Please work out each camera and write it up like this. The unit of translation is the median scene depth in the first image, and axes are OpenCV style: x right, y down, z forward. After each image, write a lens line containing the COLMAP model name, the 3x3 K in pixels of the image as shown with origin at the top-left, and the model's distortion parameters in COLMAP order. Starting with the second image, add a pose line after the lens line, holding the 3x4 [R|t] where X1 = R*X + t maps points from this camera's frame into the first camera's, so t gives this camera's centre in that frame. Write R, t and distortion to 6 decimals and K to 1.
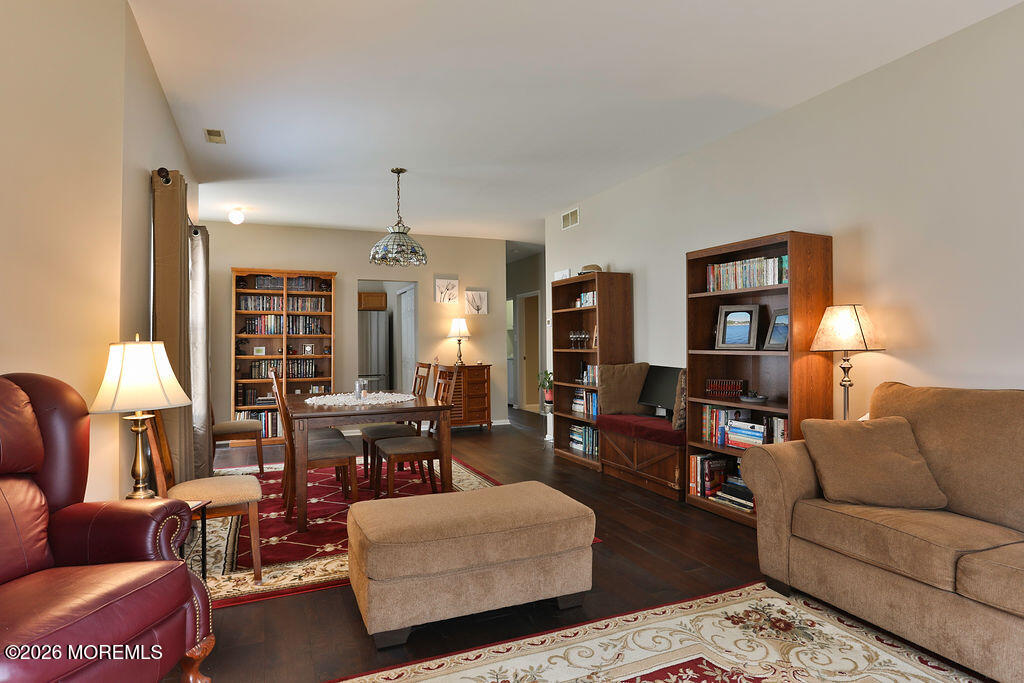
lens RADIAL K [[566.4, 0, 533.4], [0, 566.4, 336.9], [0, 0, 1]] dist [-0.043268, -0.000051]
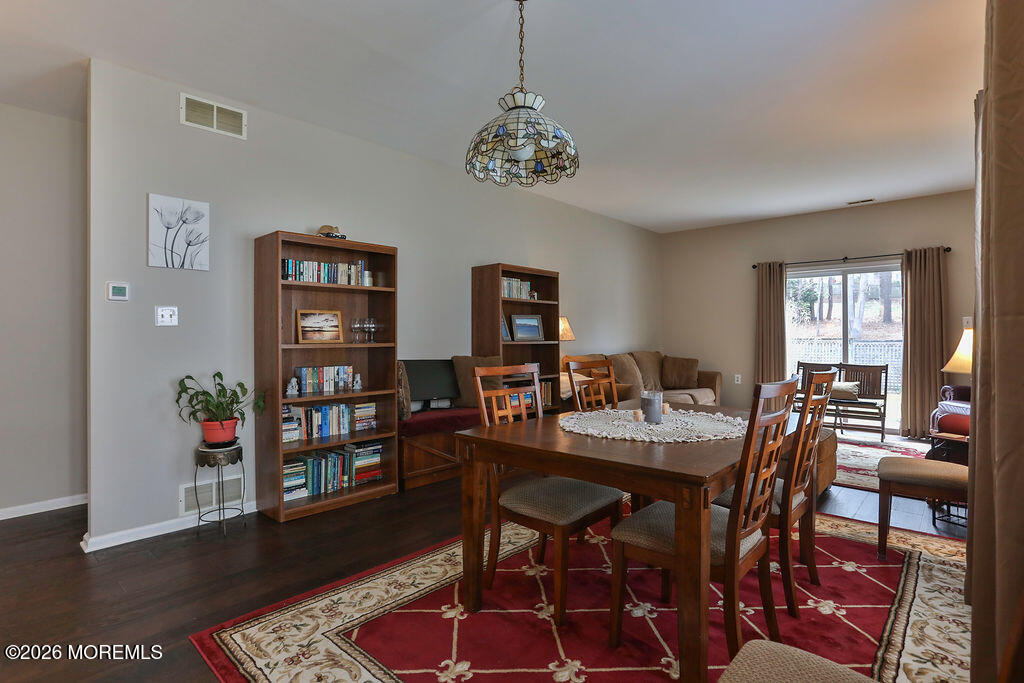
lens RADIAL K [[532.2, 0, 477.6], [0, 532.2, 335.3], [0, 0, 1]] dist [-0.025732, 0.002090]
pose [[-0.363437, 0.016488, 0.931473, -0.481890], [0.001444, 0.999852, -0.017135, 0.018476], [-0.931618, -0.004882, -0.363407, 0.874103]]
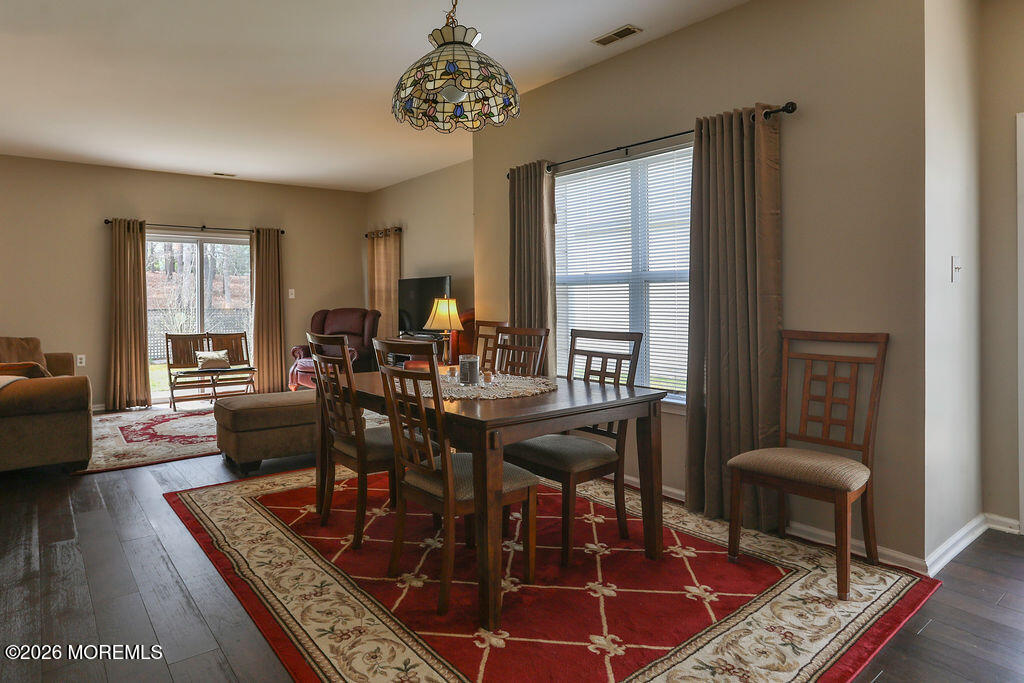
lens RADIAL K [[587.1, 0, 507.7], [0, 587.1, 317.0], [0, 0, 1]] dist [-0.039523, 0.002282]
pose [[-0.969021, 0.023266, -0.245881, -0.117994], [0.018933, 0.999621, 0.019972, 0.014561], [0.246253, 0.014698, -0.969094, 1.048918]]
